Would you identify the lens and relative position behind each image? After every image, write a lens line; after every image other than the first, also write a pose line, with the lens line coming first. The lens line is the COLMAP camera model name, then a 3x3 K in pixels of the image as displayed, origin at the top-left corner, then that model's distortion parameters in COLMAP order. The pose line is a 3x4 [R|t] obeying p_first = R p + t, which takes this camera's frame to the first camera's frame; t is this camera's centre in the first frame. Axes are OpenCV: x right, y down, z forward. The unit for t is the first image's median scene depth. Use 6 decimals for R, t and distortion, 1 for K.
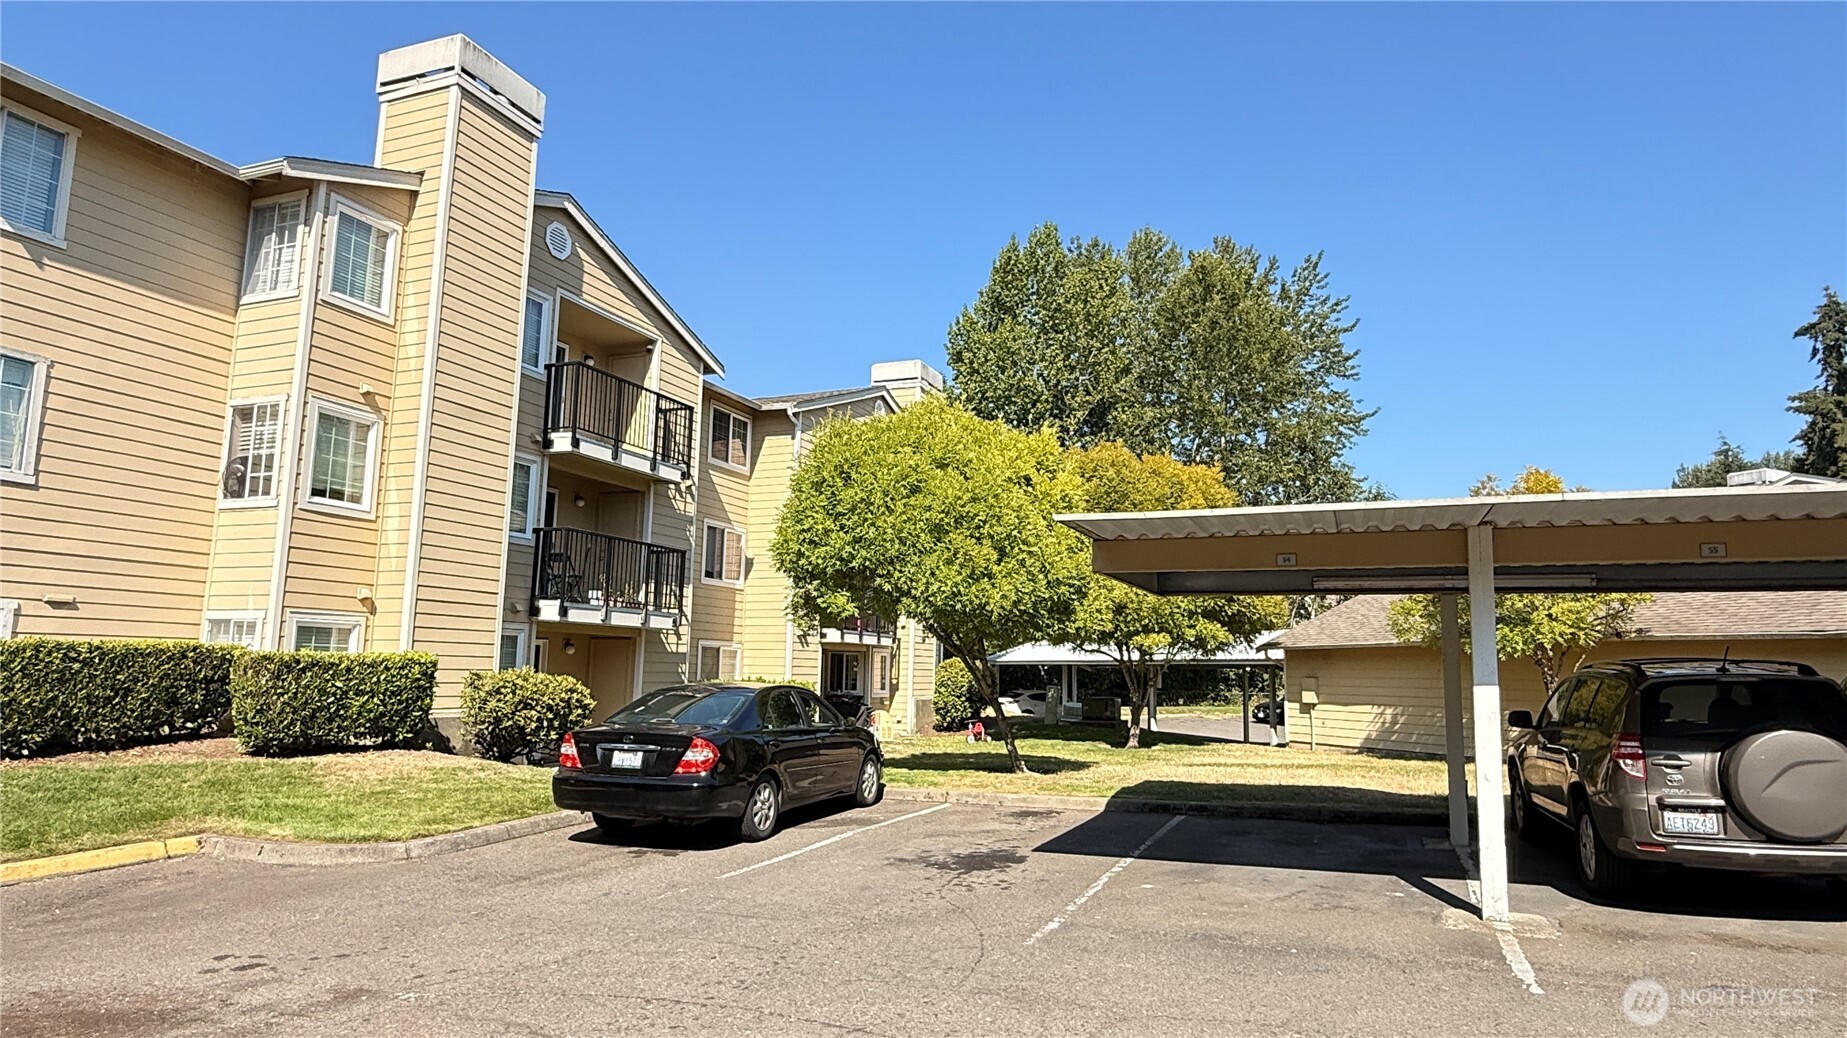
lens RADIAL K [[1088.0, 0, 925.3], [0, 1088.0, 519.8], [0, 0, 1]] dist [-0.003618, -0.000579]
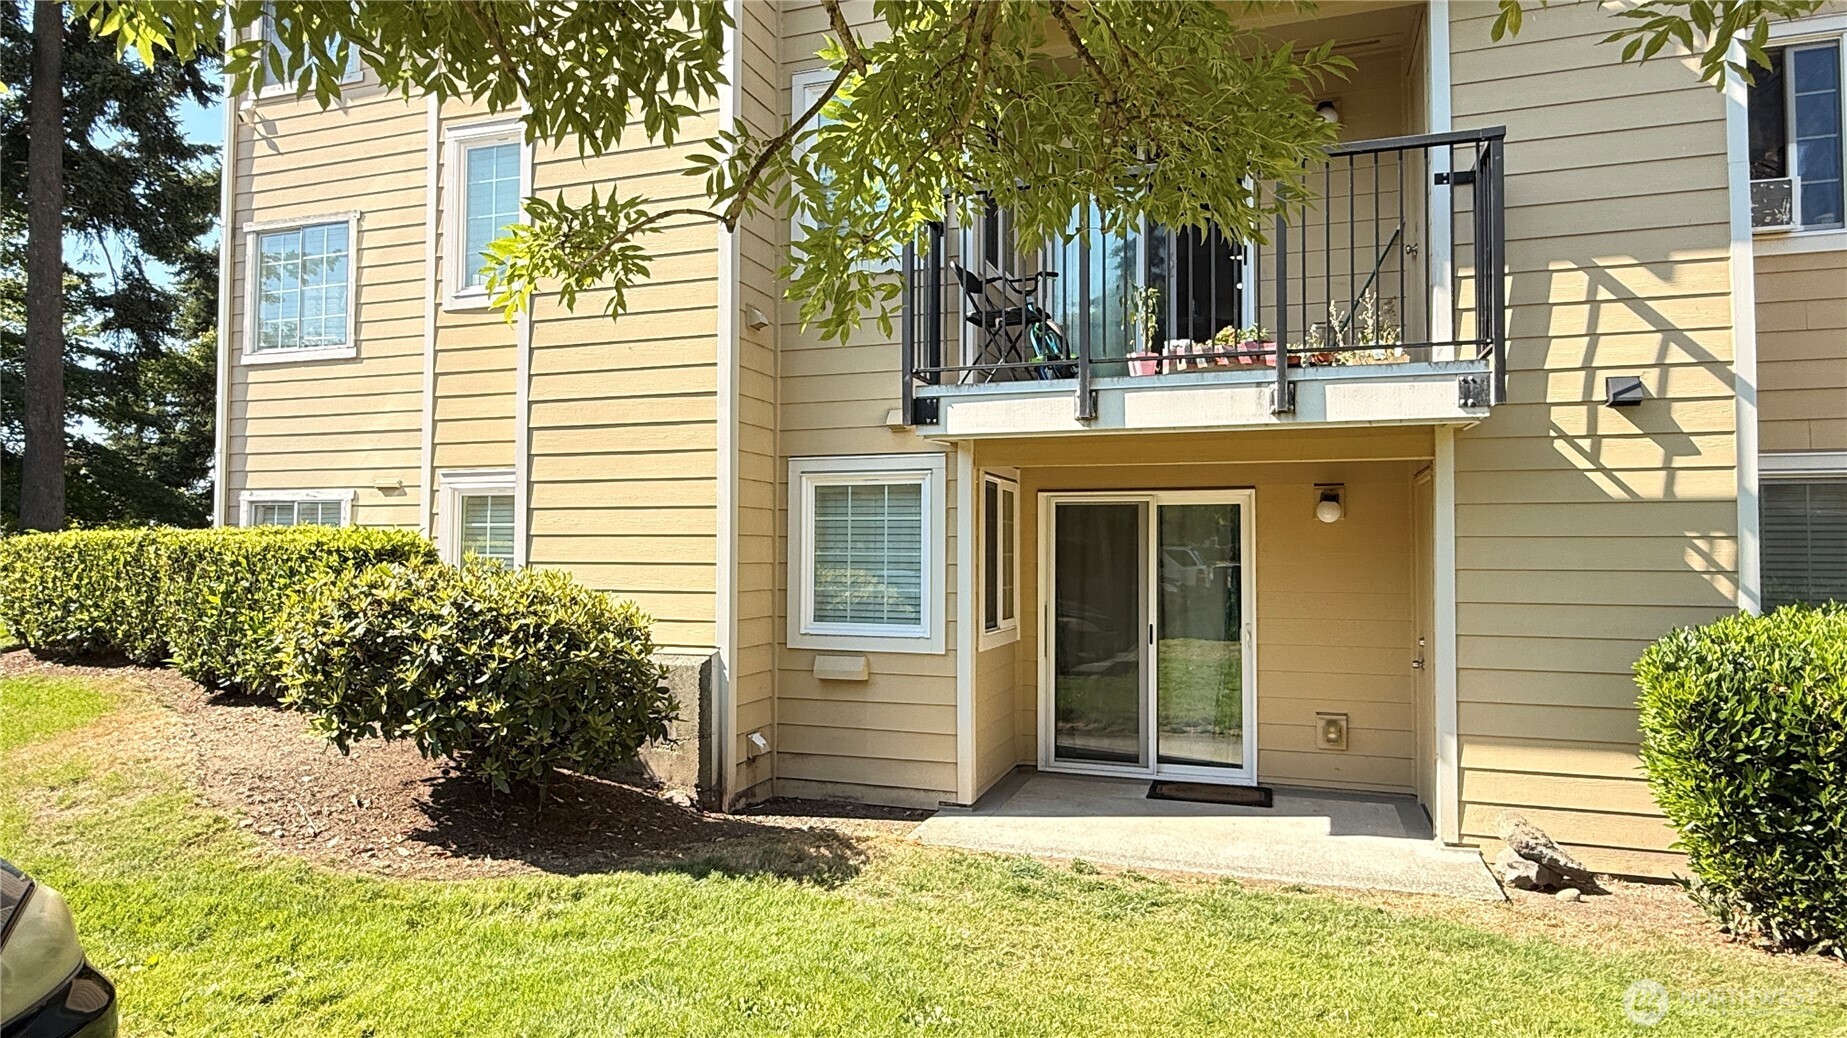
lens RADIAL K [[1088.0, 0, 923.9], [0, 1088.0, 517.8], [0, 0, 1]] dist [-0.003618, -0.000579]
pose [[0.046550, -0.039376, -0.998140, 0.052177], [0.141967, 0.989341, -0.032408, 0.138966], [0.988776, -0.140195, 0.051644, 1.019099]]
